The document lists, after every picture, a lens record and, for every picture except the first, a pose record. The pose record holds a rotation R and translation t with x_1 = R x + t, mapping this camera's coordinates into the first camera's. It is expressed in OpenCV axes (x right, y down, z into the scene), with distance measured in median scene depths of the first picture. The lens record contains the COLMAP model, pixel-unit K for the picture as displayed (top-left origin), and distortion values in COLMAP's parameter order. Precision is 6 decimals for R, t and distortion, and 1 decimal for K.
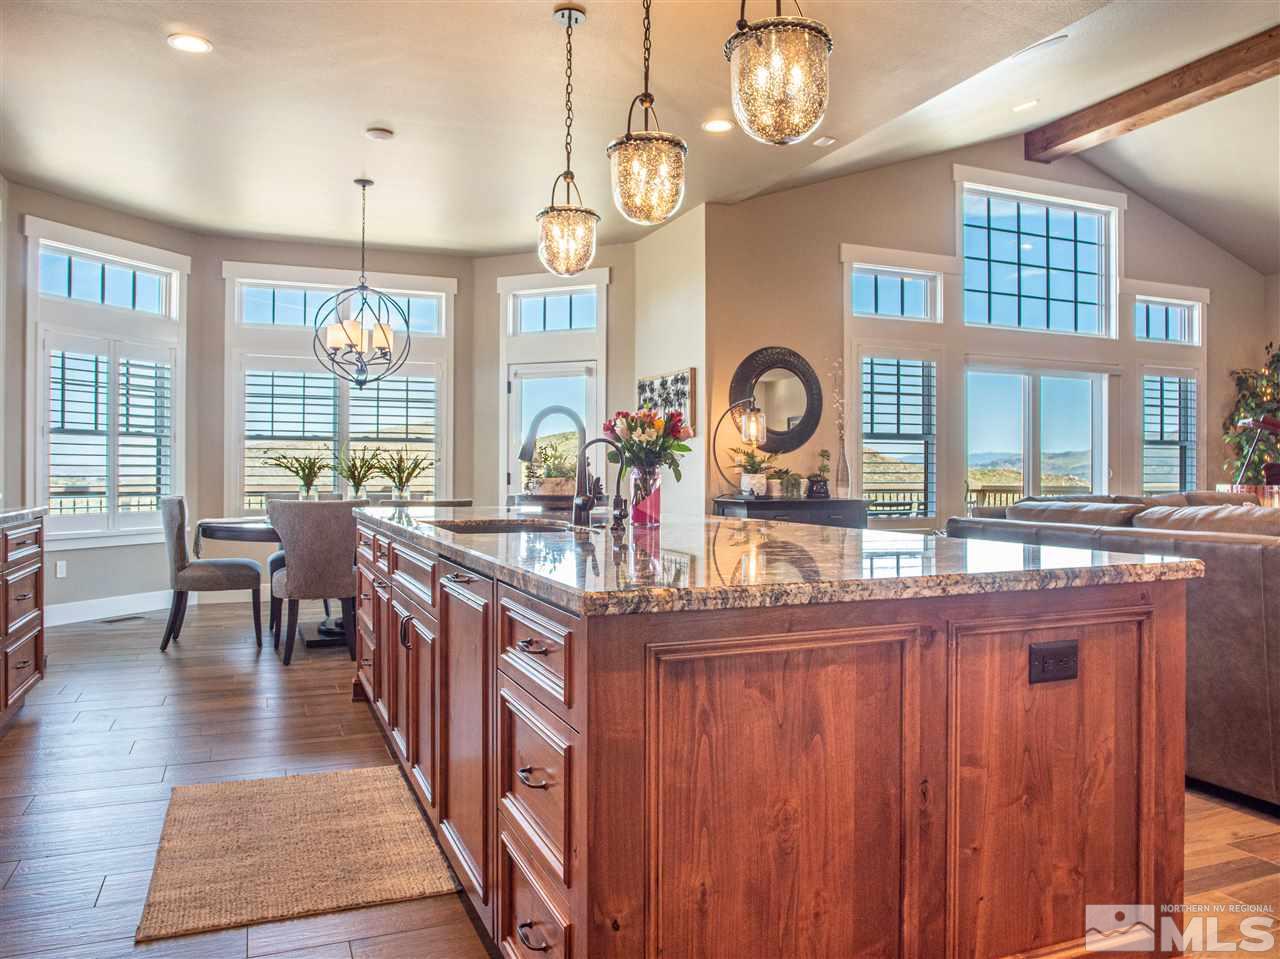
lens RADIAL K [[945.0, 0, 668.1], [0, 945.0, 480.6], [0, 0, 1]] dist [-0.151241, 0.193882]
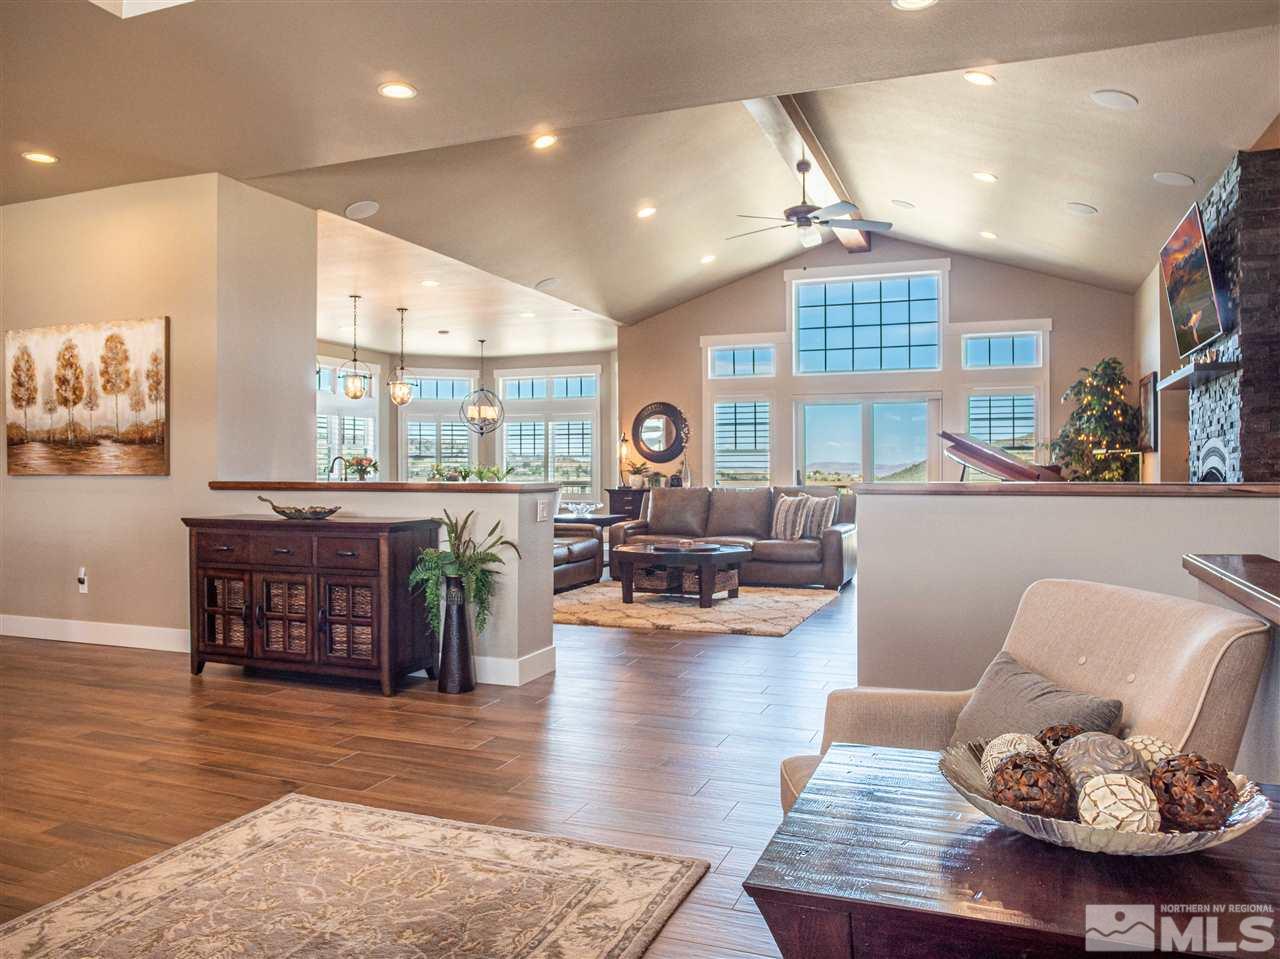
lens RADIAL K [[942.4, 0, 640.0], [0, 942.4, 479.5], [0, 0, 1]] dist [-0.076584, 0.054691]
pose [[0.725334, -0.001172, -0.688397, 1.239994], [-0.009154, 0.999894, -0.011348, 0.020969], [0.688337, 0.014533, 0.725246, -0.282404]]
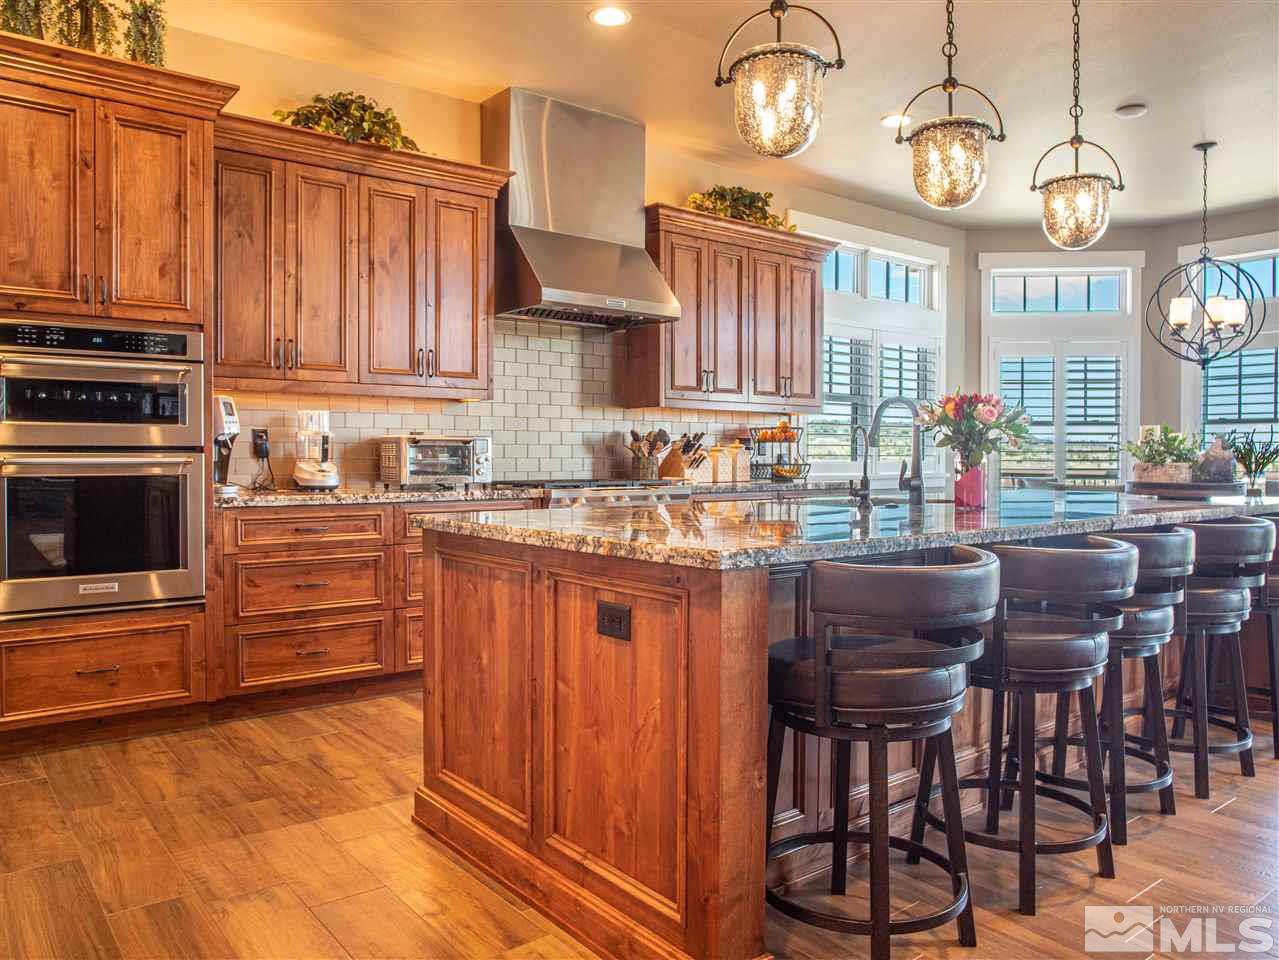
lens RADIAL K [[965.7, 0, 639.5], [0, 965.7, 480.0], [0, 0, 1]] dist [-0.040544, 0.009116]
pose [[0.261174, 0.021099, -0.965061, 0.389535], [-0.008374, 0.999773, 0.019591, -0.000397], [0.965255, 0.002965, 0.261292, 0.177221]]
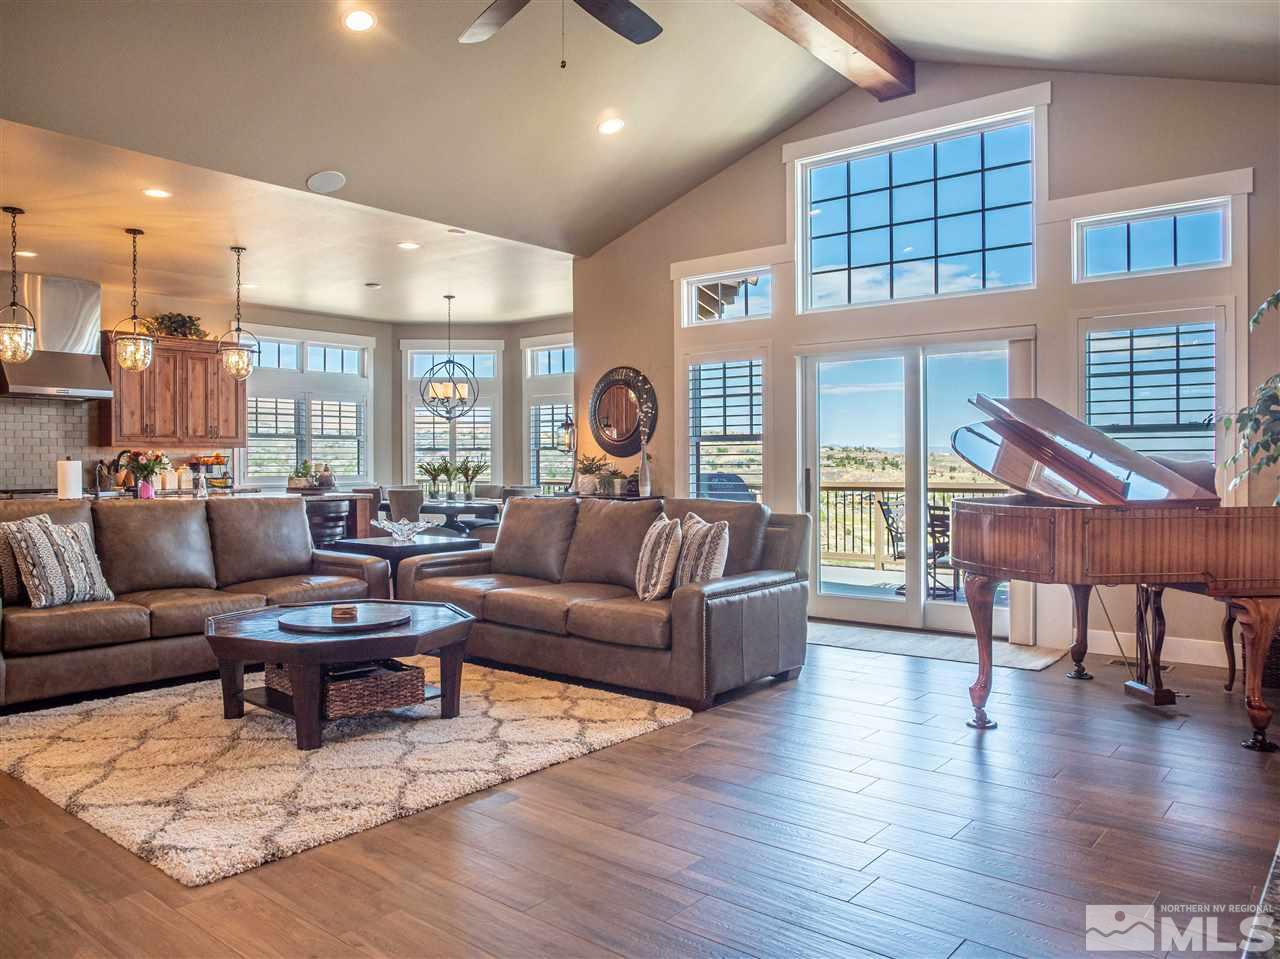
lens RADIAL K [[942.4, 0, 640.0], [0, 942.4, 479.5], [0, 0, 1]] dist [-0.076584, 0.054691]
pose [[0.471334, 0.007364, -0.881924, 1.119073], [-0.014454, 0.999895, 0.000624, -0.001625], [0.881836, 0.012453, 0.471391, 0.445186]]
